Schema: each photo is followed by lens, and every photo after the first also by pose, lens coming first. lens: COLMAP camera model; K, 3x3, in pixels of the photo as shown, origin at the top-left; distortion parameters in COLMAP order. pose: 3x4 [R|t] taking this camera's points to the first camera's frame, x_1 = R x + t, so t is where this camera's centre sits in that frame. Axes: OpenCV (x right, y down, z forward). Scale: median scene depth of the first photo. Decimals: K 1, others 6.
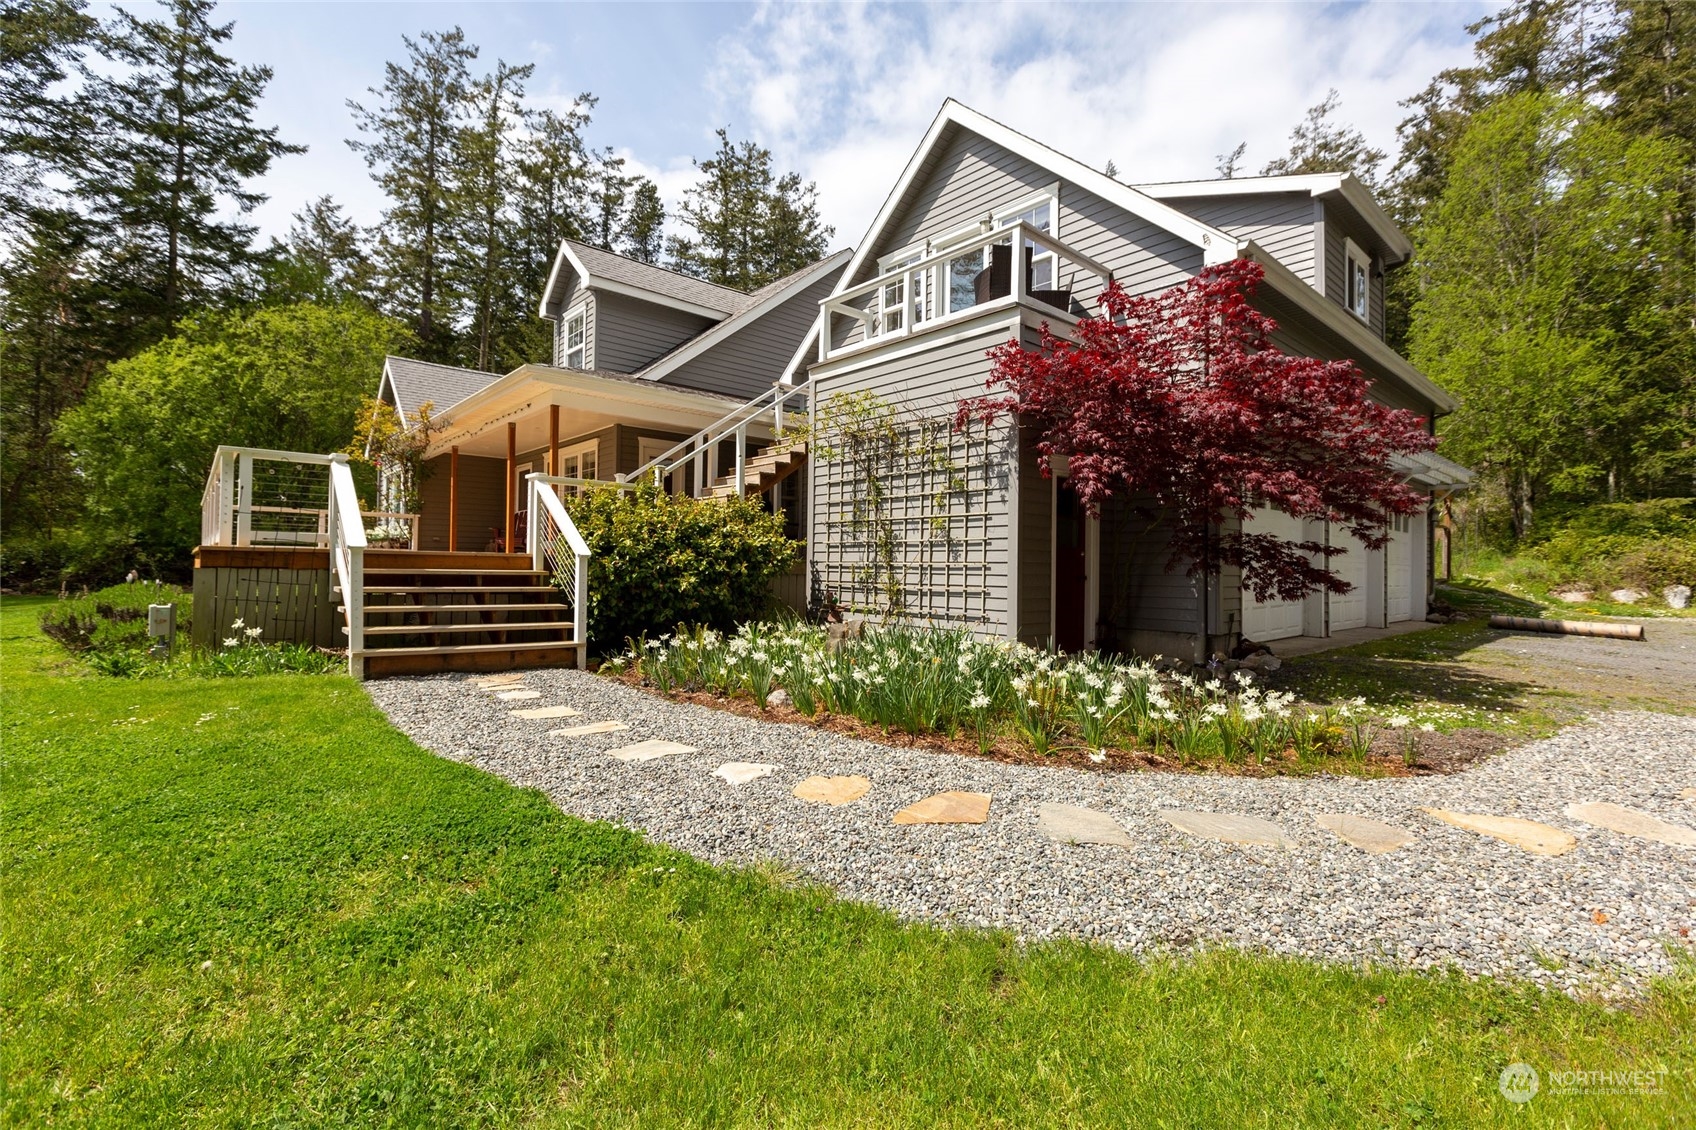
lens RADIAL K [[745.6, 0, 826.3], [0, 745.6, 578.8], [0, 0, 1]] dist [-0.000412, 0.000505]
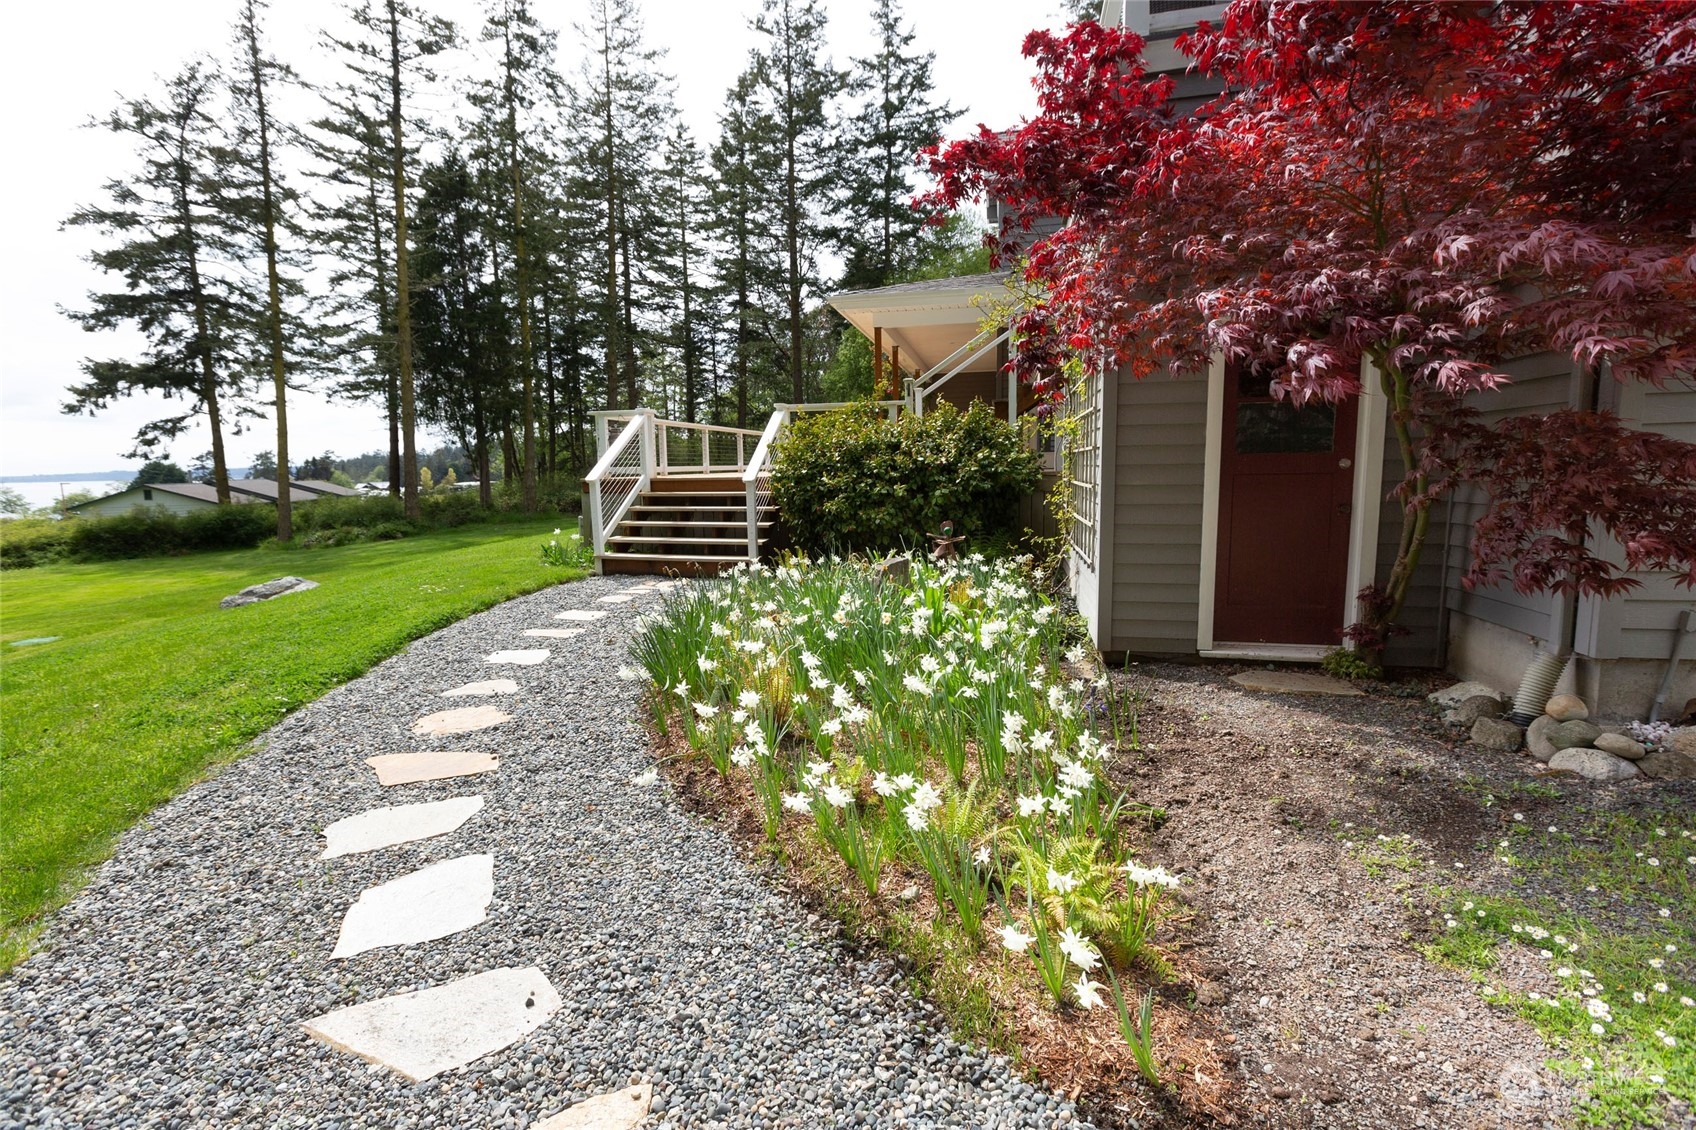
lens RADIAL K [[745.6, 0, 826.3], [0, 745.6, 578.8], [0, 0, 1]] dist [-0.000412, 0.000505]
pose [[0.579760, 0.097971, -0.808876, 0.520527], [0.001747, 0.992593, 0.121475, -0.015784], [0.814786, -0.071839, 0.575294, 0.387626]]
